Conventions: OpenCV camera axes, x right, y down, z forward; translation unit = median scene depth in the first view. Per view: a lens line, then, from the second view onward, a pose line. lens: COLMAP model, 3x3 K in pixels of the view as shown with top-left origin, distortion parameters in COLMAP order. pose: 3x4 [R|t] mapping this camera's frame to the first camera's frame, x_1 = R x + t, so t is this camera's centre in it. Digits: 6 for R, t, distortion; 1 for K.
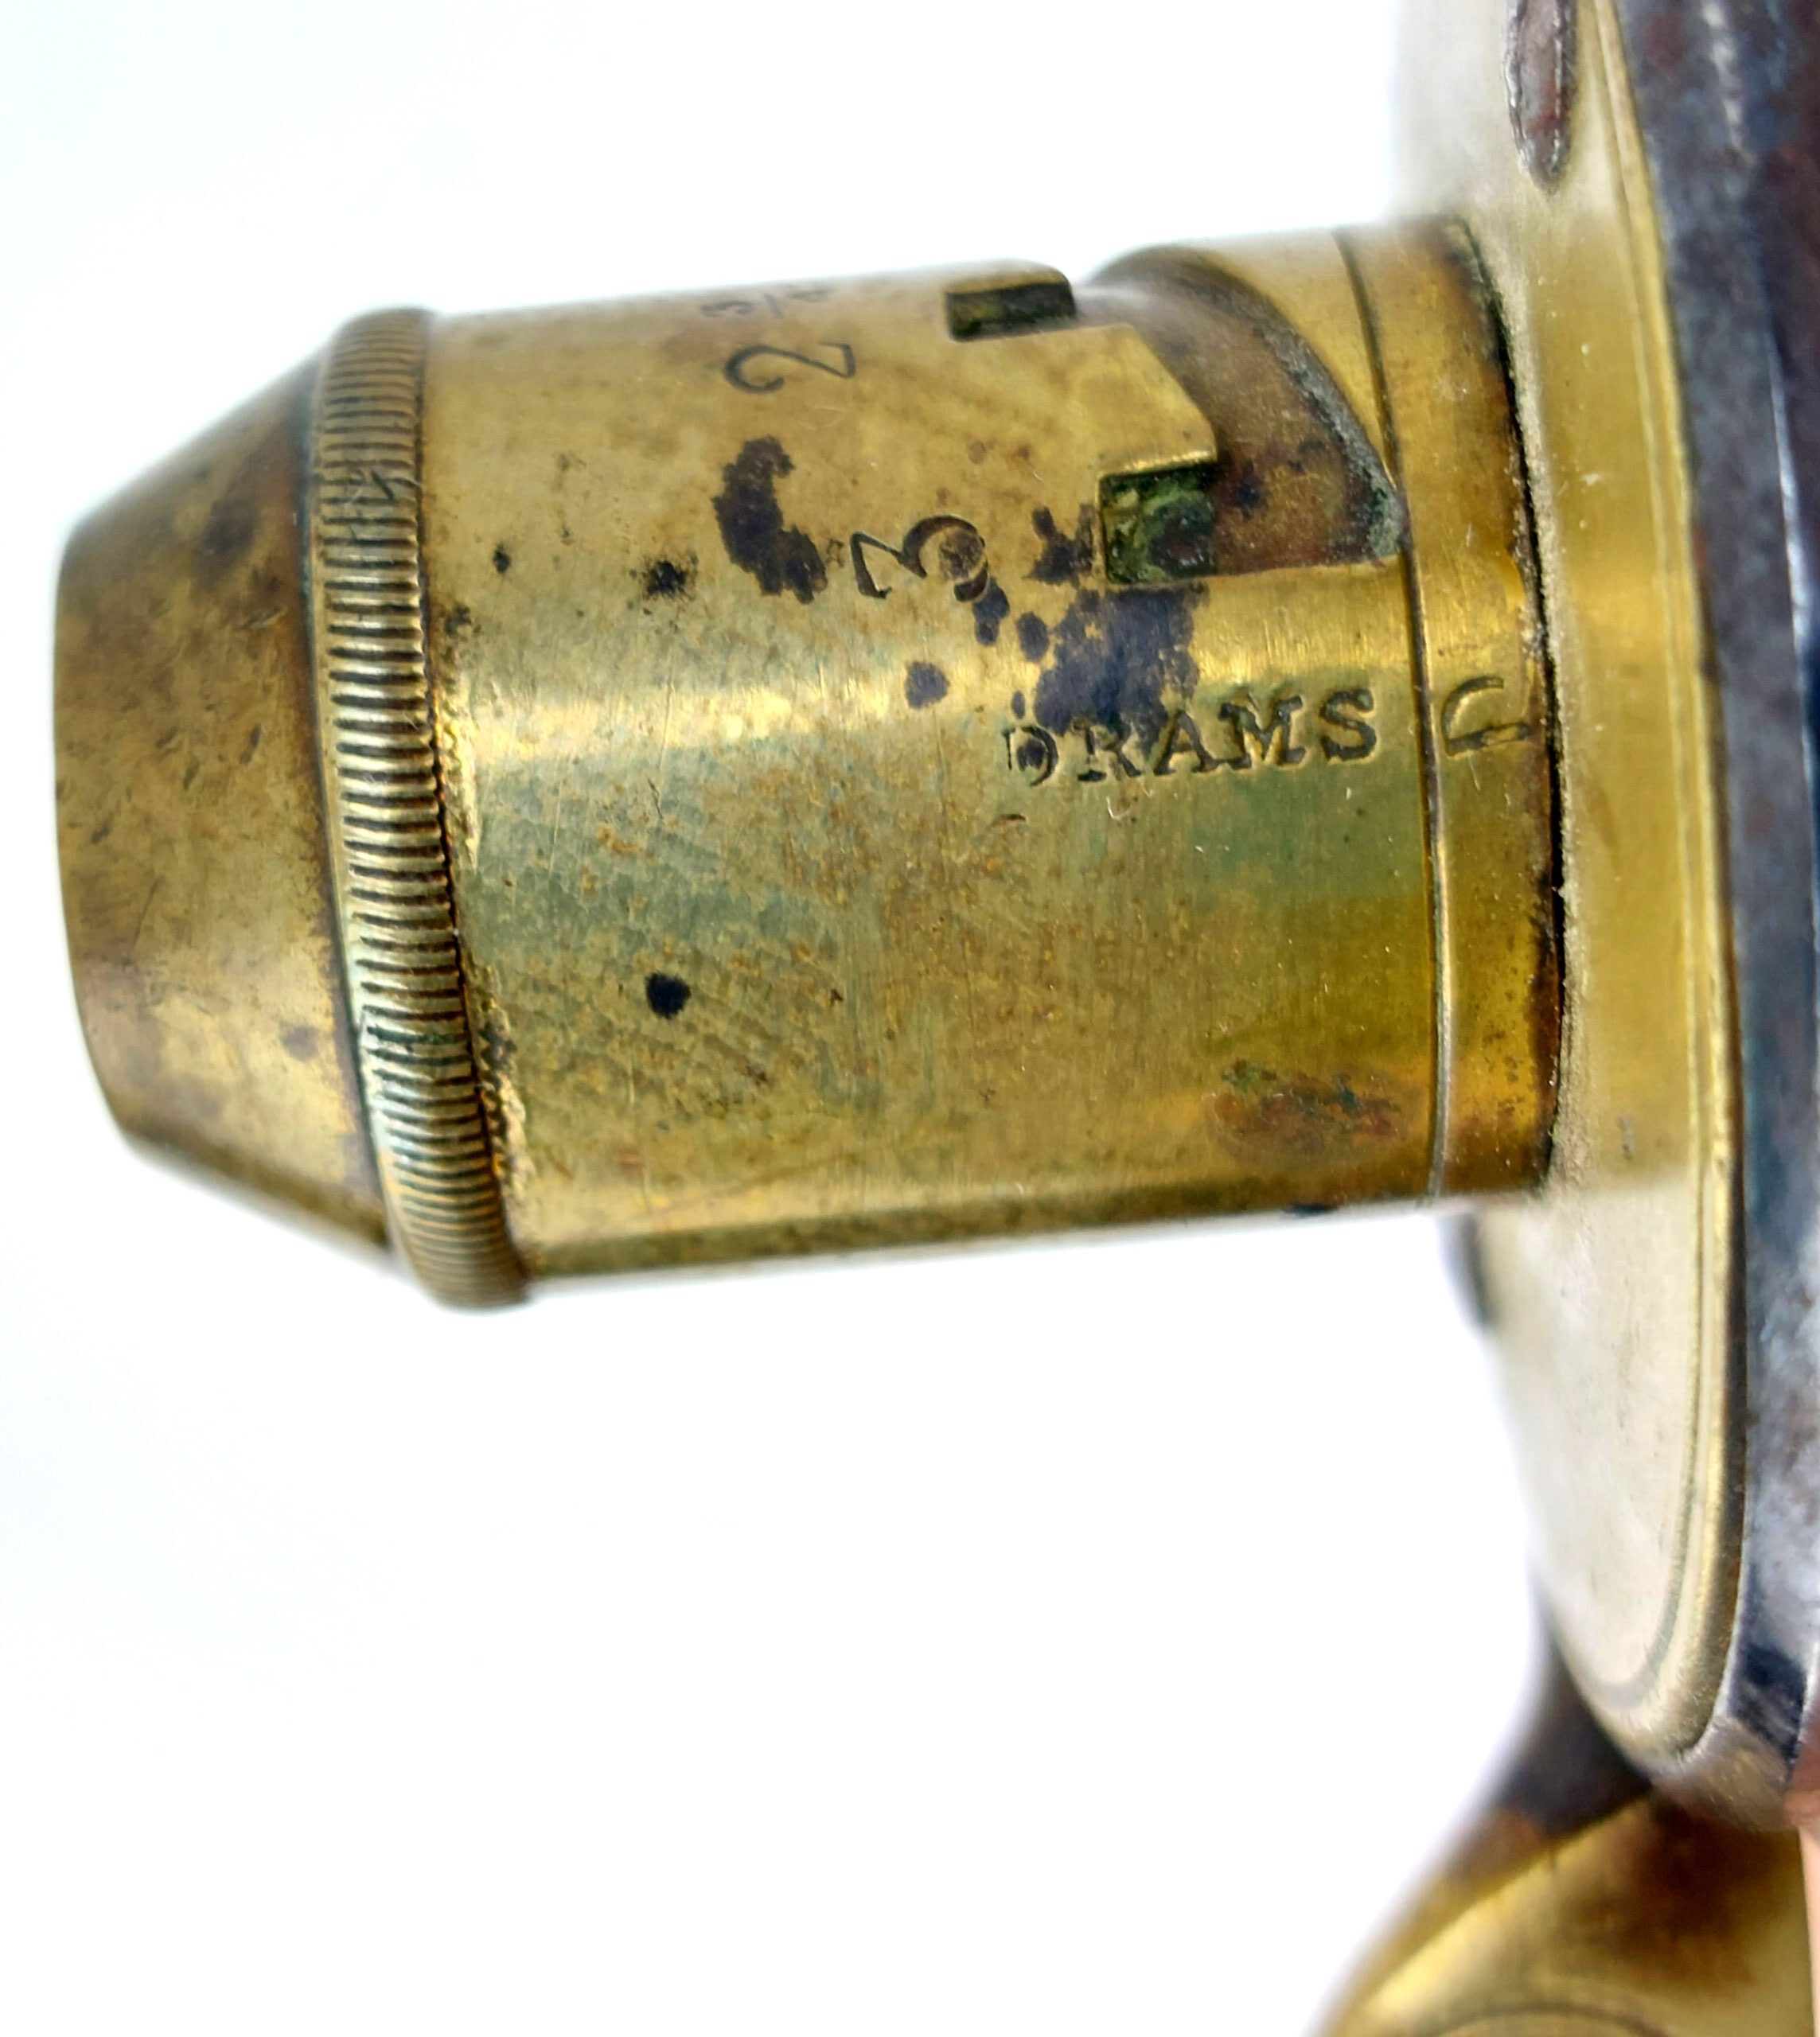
lens RADIAL K [[1612.7, 0, 902.4], [0, 1612.7, 1019.2], [0, 0, 1]] dist [-0.009314, -0.002298]
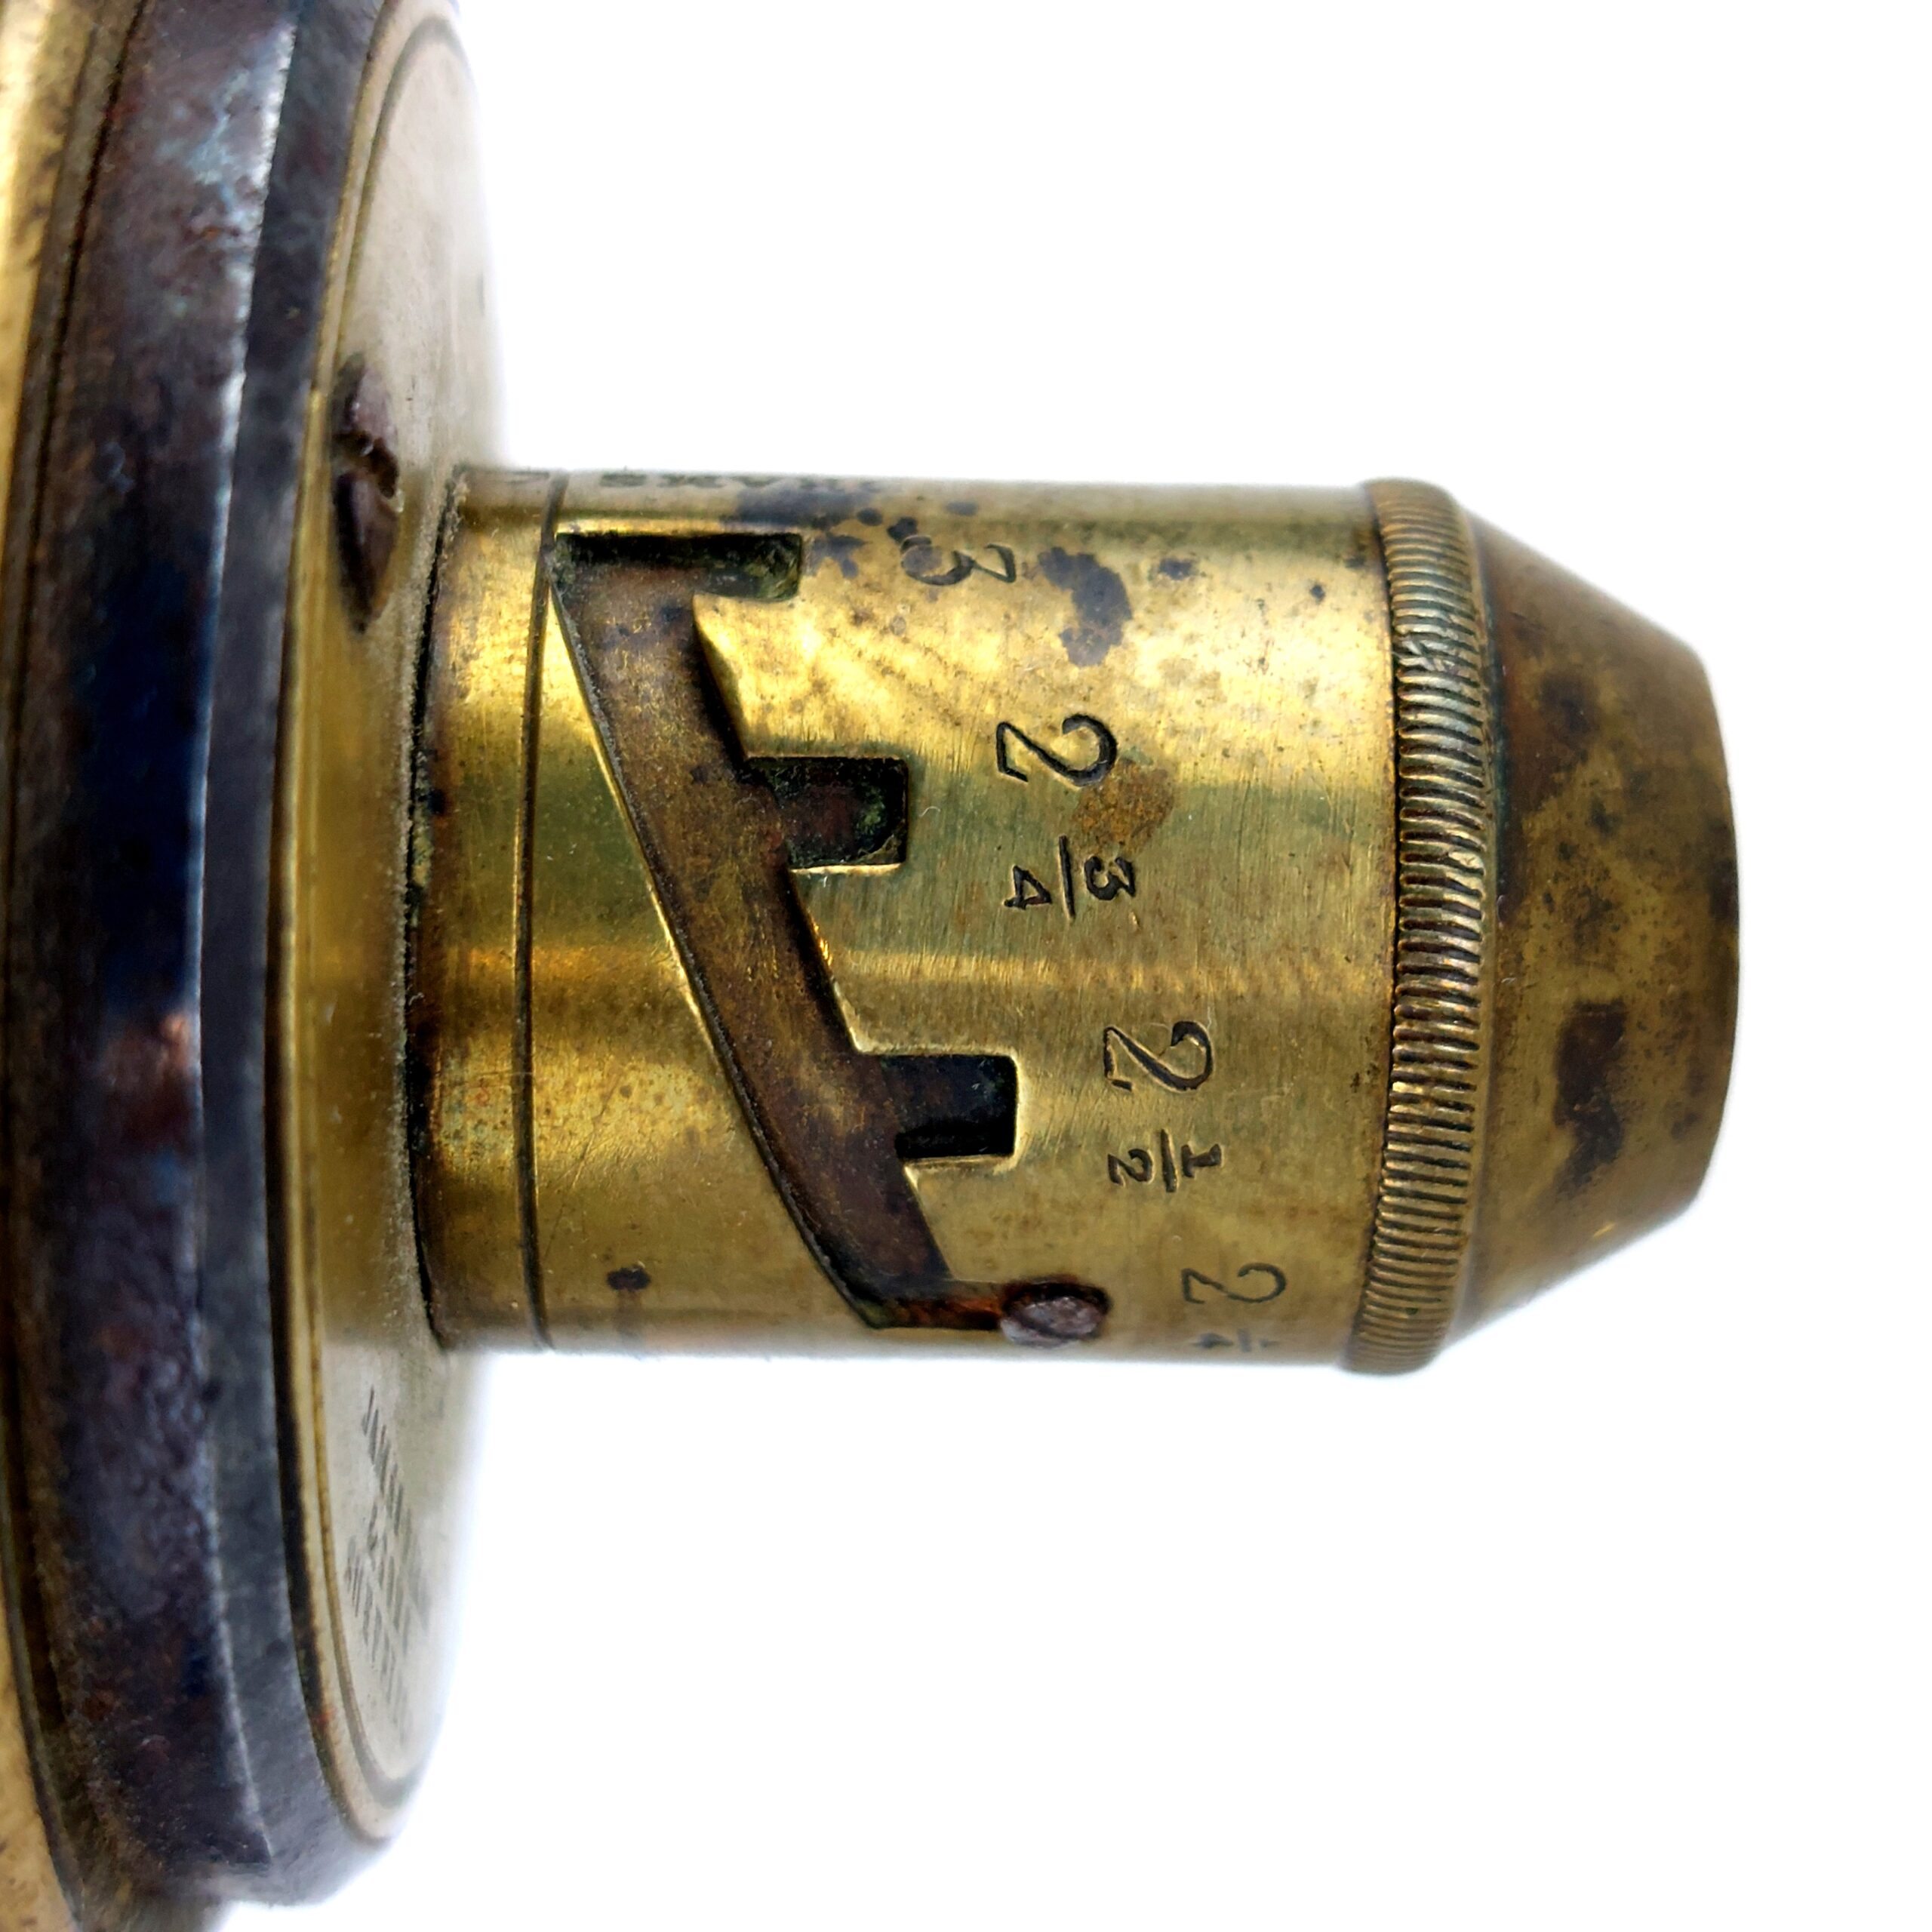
lens RADIAL K [[1562.2, 0, 959.5], [0, 1562.2, 966.0], [0, 0, 1]] dist [0.008494, 0.000709]
pose [[-0.995328, -0.082999, 0.049330, -0.070761], [0.096515, -0.869292, 0.484785, -1.087492], [0.002645, 0.487281, 0.873241, 0.151494]]
